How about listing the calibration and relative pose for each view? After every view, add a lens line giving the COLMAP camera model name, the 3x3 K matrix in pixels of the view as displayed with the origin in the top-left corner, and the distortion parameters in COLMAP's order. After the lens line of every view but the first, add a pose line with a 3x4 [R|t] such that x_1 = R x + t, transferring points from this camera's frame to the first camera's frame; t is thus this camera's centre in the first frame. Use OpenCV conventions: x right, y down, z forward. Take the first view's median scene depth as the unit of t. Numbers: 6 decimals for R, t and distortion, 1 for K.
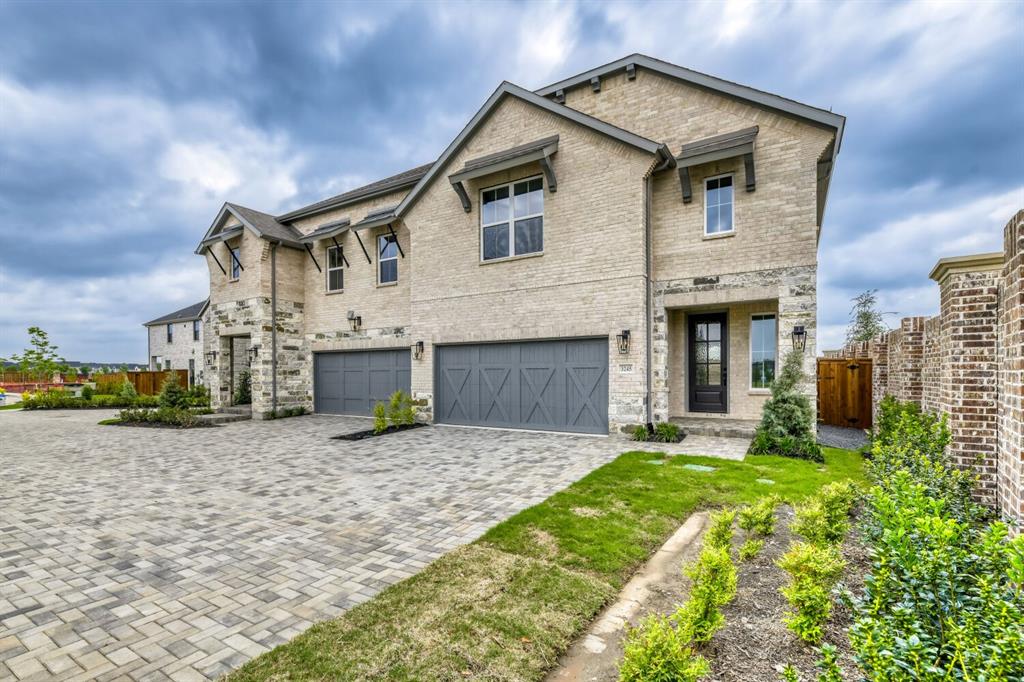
lens RADIAL K [[463.9, 0, 514.3], [0, 463.9, 370.5], [0, 0, 1]] dist [0.001897, 0.000280]
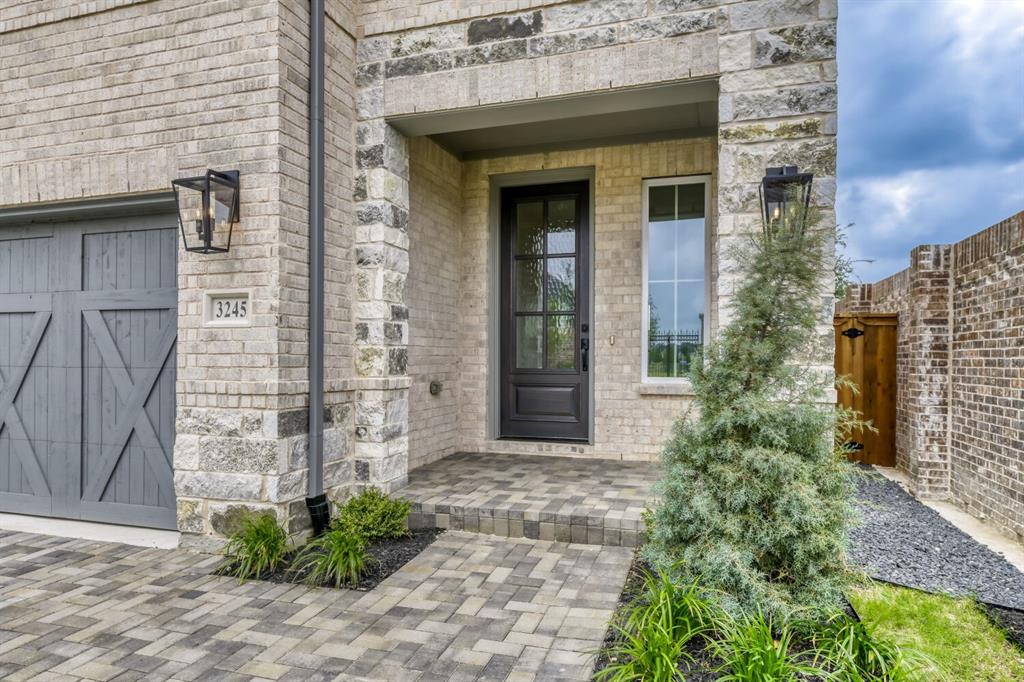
lens RADIAL K [[641.5, 0, 510.7], [0, 641.5, 346.5], [0, 0, 1]] dist [-0.008218, -0.000507]
pose [[0.973918, 0.012557, 0.226554, 0.316819], [-0.010632, 0.999896, -0.009713, 0.020809], [-0.226653, 0.007051, 0.973950, 0.574602]]
